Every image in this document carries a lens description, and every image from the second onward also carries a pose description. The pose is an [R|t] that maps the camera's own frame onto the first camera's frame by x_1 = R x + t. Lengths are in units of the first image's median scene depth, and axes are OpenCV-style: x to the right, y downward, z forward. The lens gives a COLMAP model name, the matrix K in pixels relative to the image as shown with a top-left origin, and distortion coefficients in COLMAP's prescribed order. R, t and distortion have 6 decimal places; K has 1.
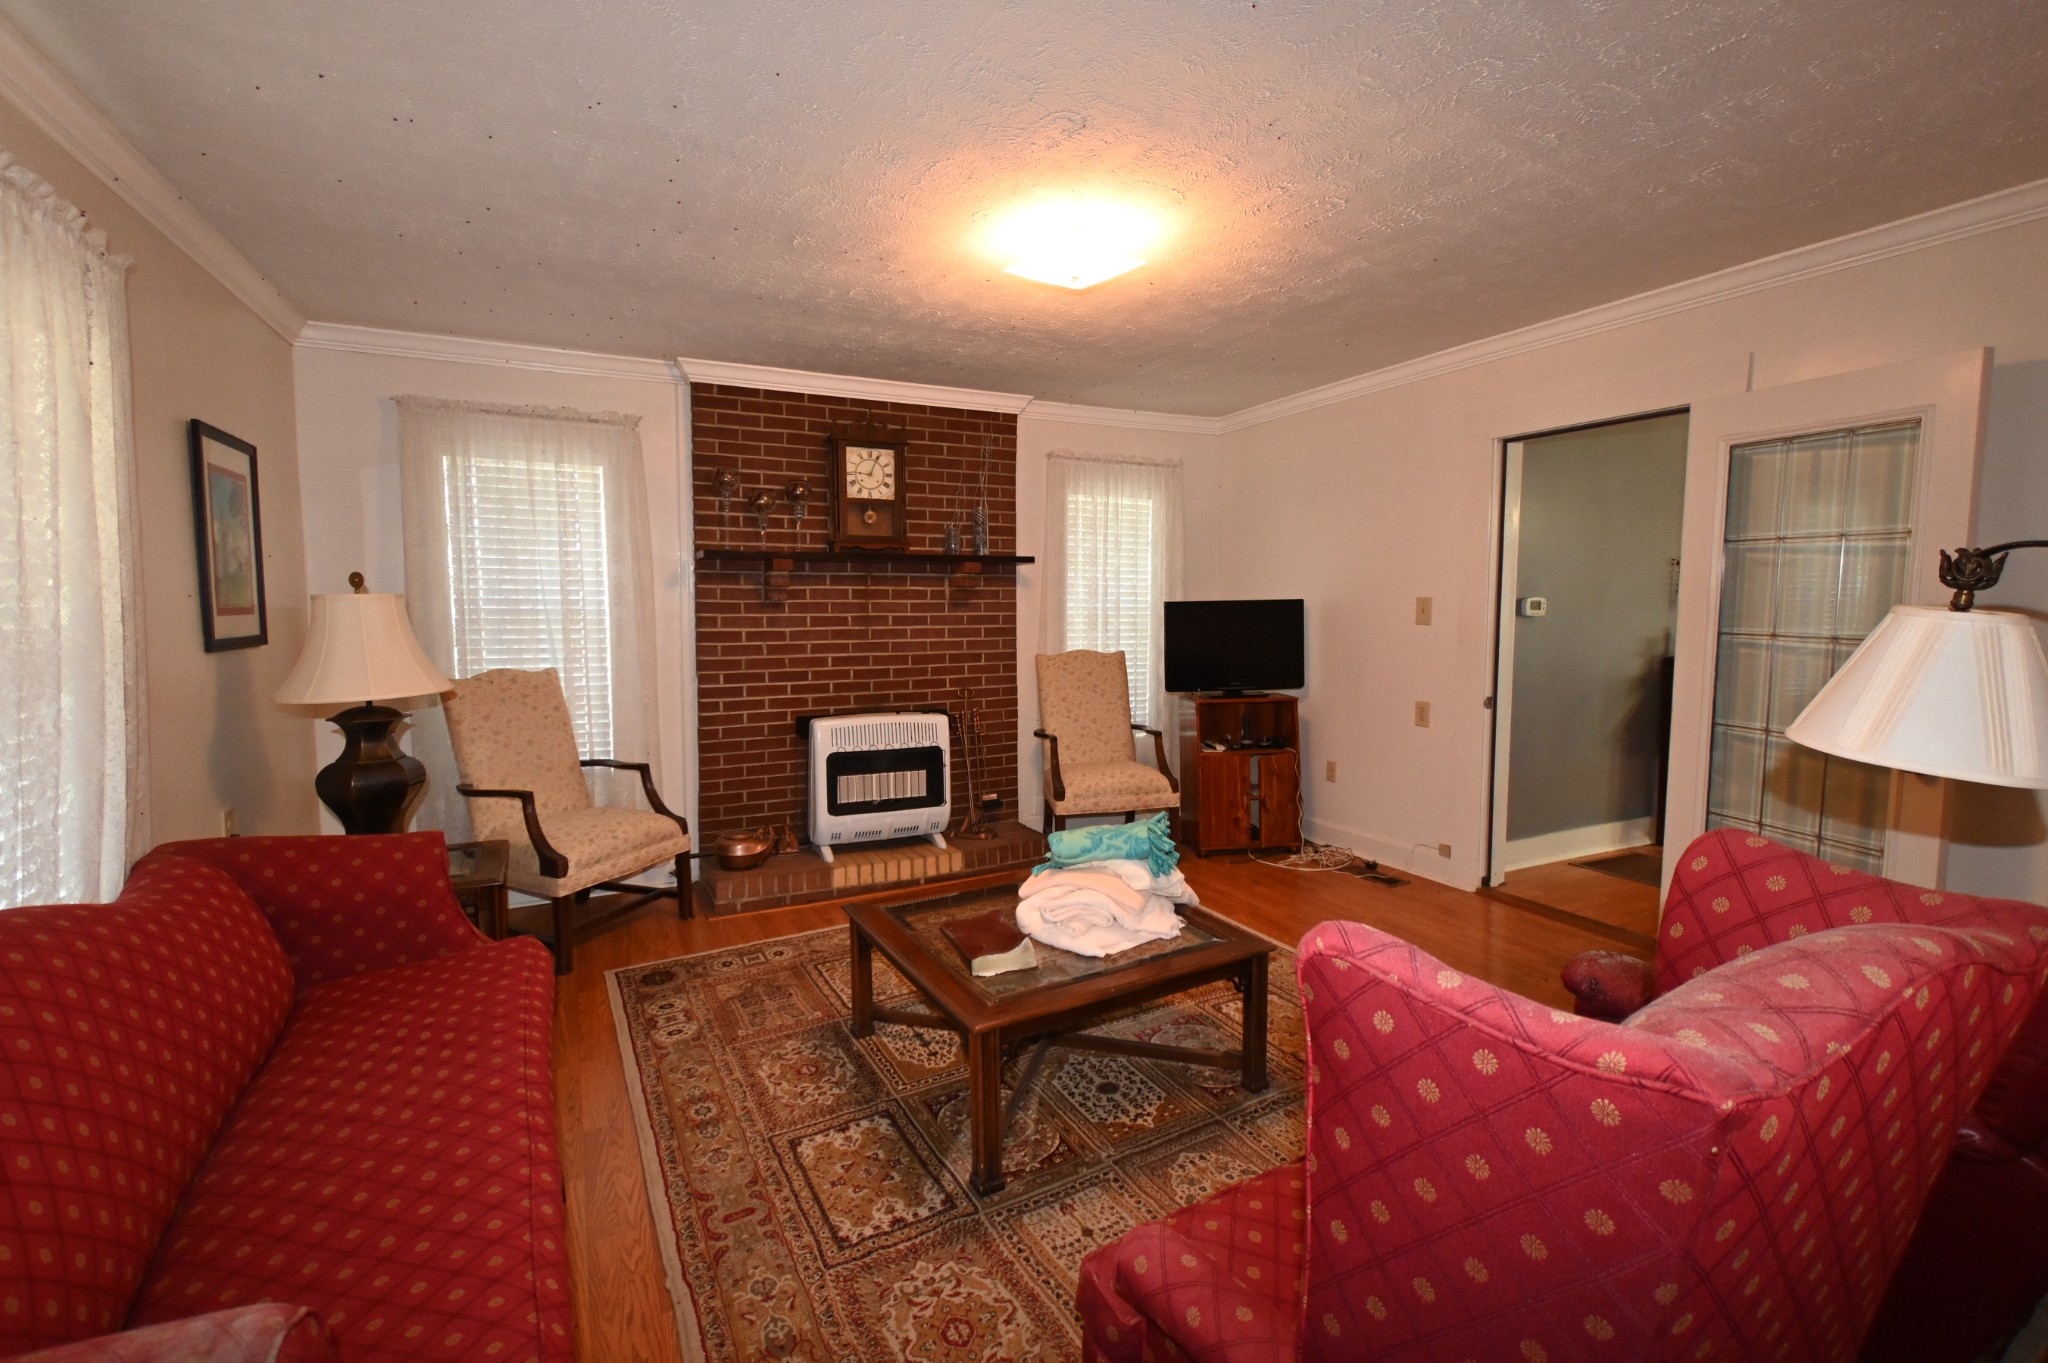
lens RADIAL K [[902.2, 0, 1027.7], [0, 902.2, 674.7], [0, 0, 1]] dist [0.003274, -0.002417]
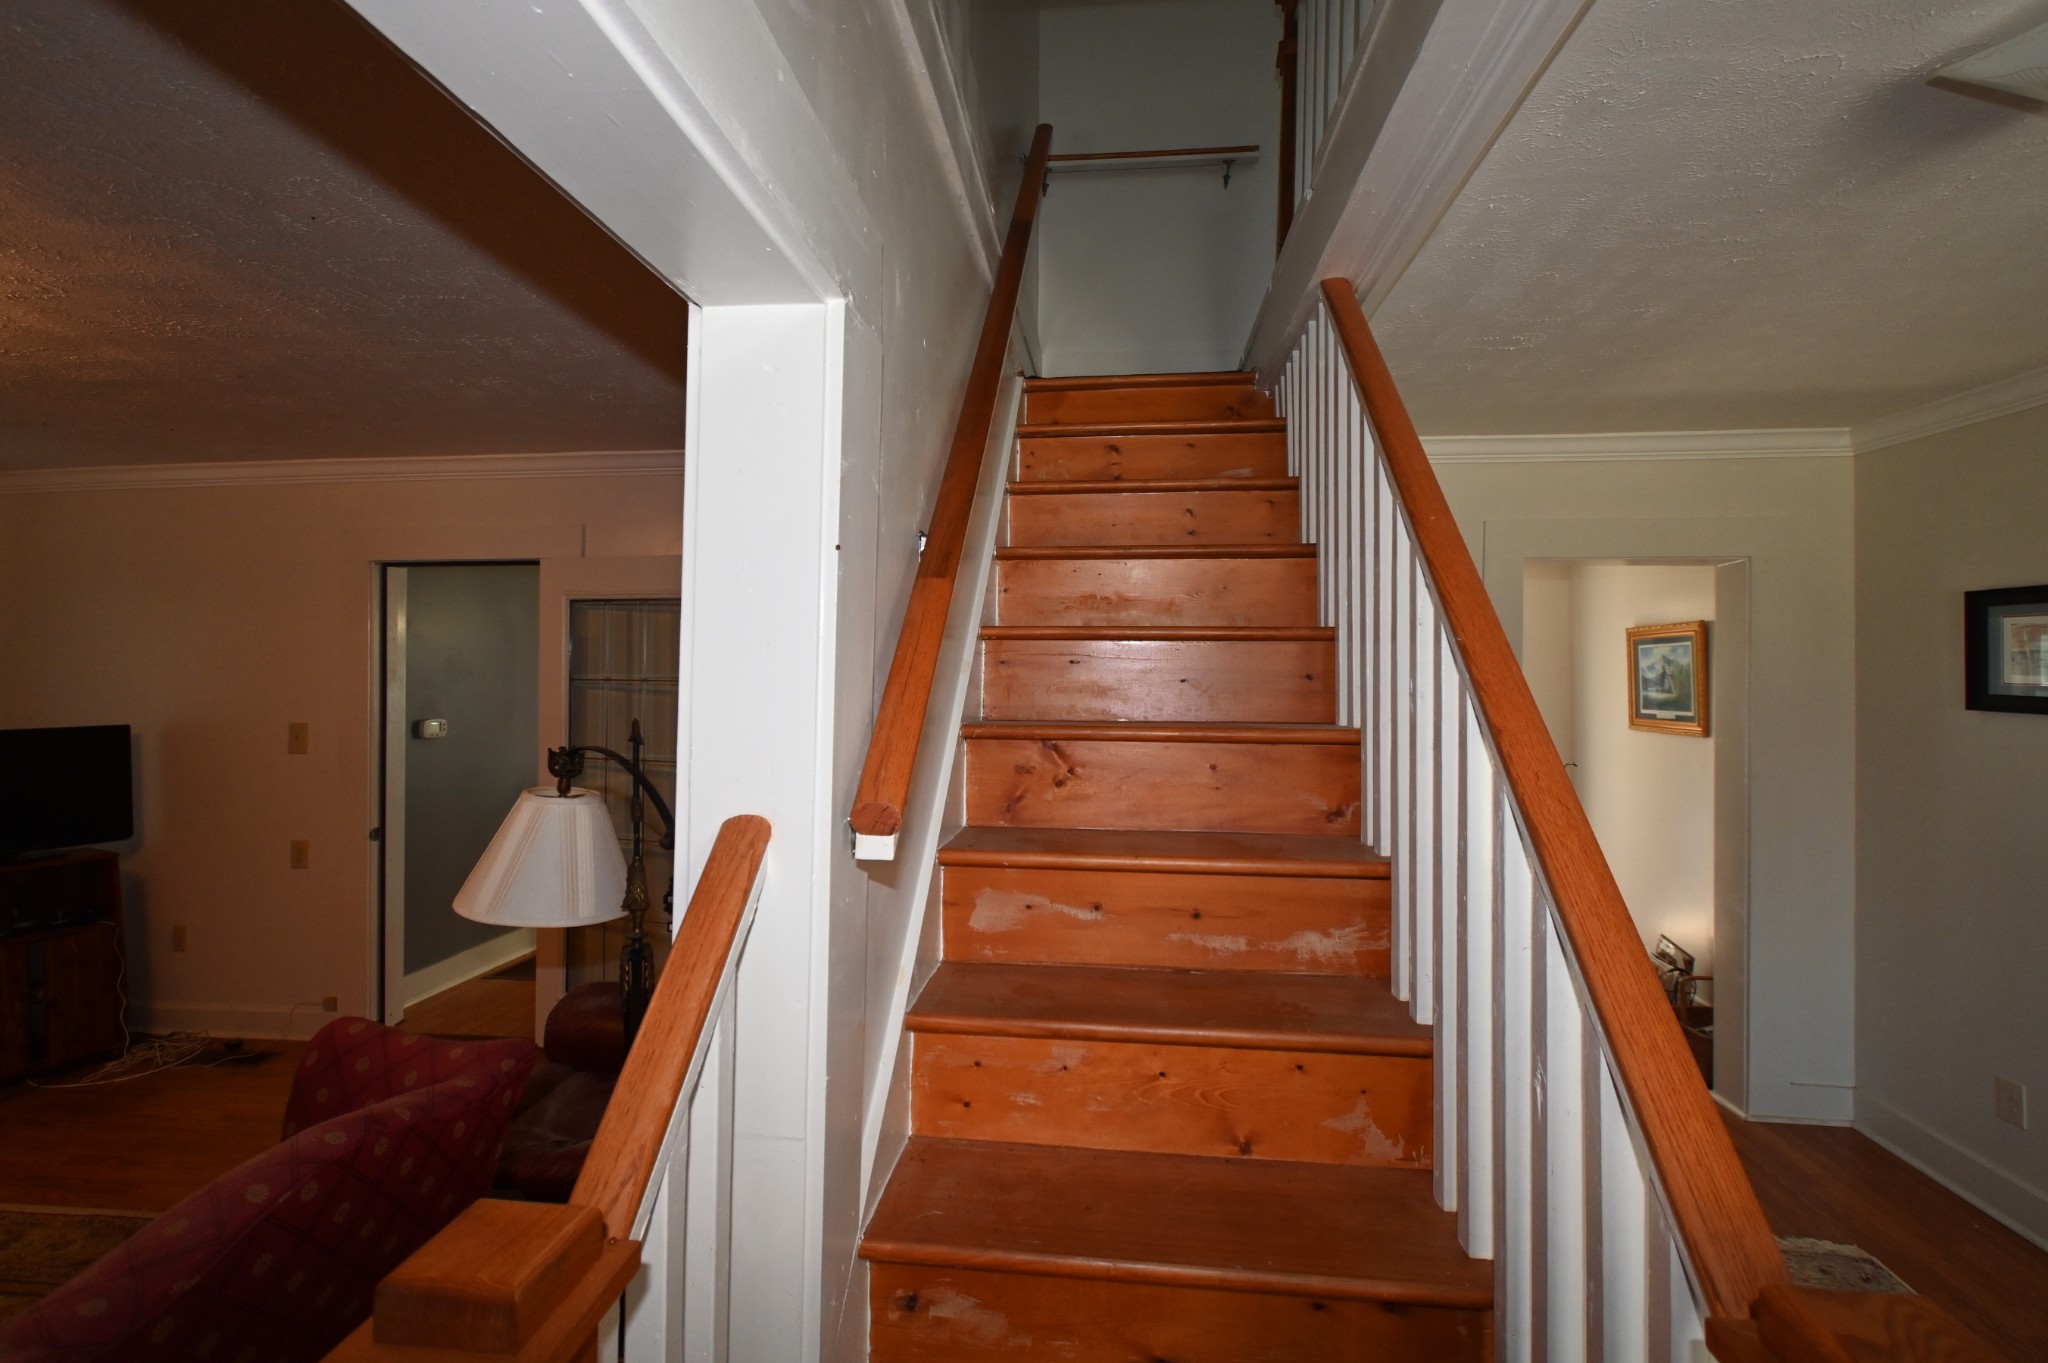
lens RADIAL K [[902.2, 0, 1032.8], [0, 902.2, 676.3], [0, 0, 1]] dist [0.003274, -0.002417]
pose [[0.548946, 0.003354, 0.835851, 0.089192], [0.065999, 0.996696, -0.047345, -0.041743], [-0.833248, 0.081155, 0.546911, -0.105341]]
